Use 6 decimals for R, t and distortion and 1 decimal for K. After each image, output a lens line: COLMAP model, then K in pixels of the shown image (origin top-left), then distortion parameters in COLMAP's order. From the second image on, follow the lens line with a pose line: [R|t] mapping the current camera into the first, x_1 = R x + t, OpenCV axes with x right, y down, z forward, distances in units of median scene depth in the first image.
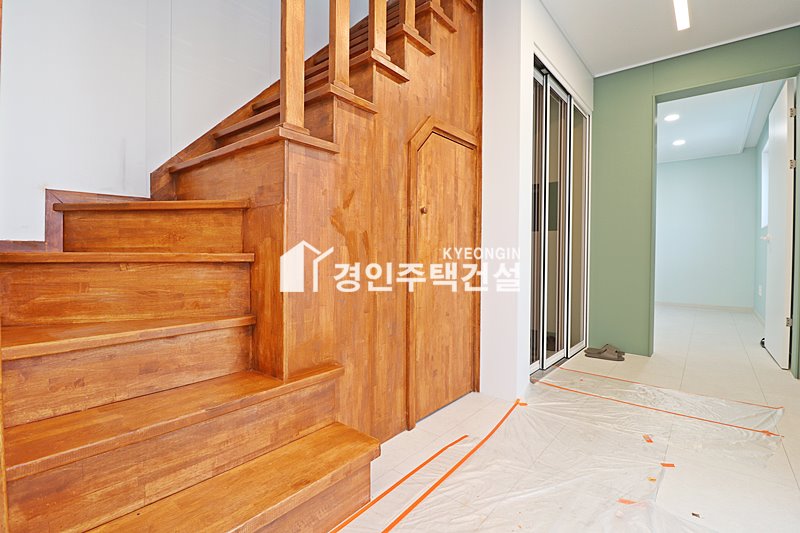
lens RADIAL K [[378.4, 0, 396.4], [0, 378.4, 259.5], [0, 0, 1]] dist [0.001106, -0.012833]
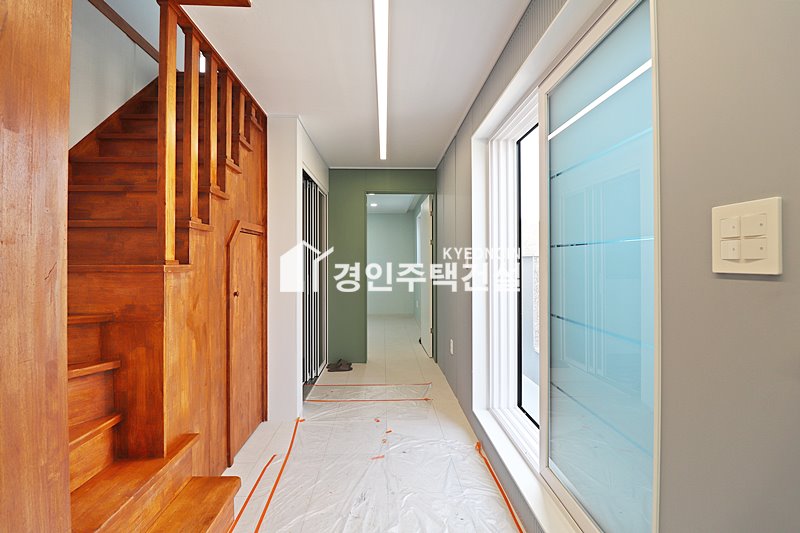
lens RADIAL K [[372.9, 0, 399.8], [0, 372.9, 261.4], [0, 0, 1]] dist [0.000258, -0.011978]
pose [[0.742130, -0.006801, 0.670222, -0.339400], [0.017993, 0.999790, -0.009778, -0.201483], [-0.670014, 0.019316, 0.742097, -0.306079]]
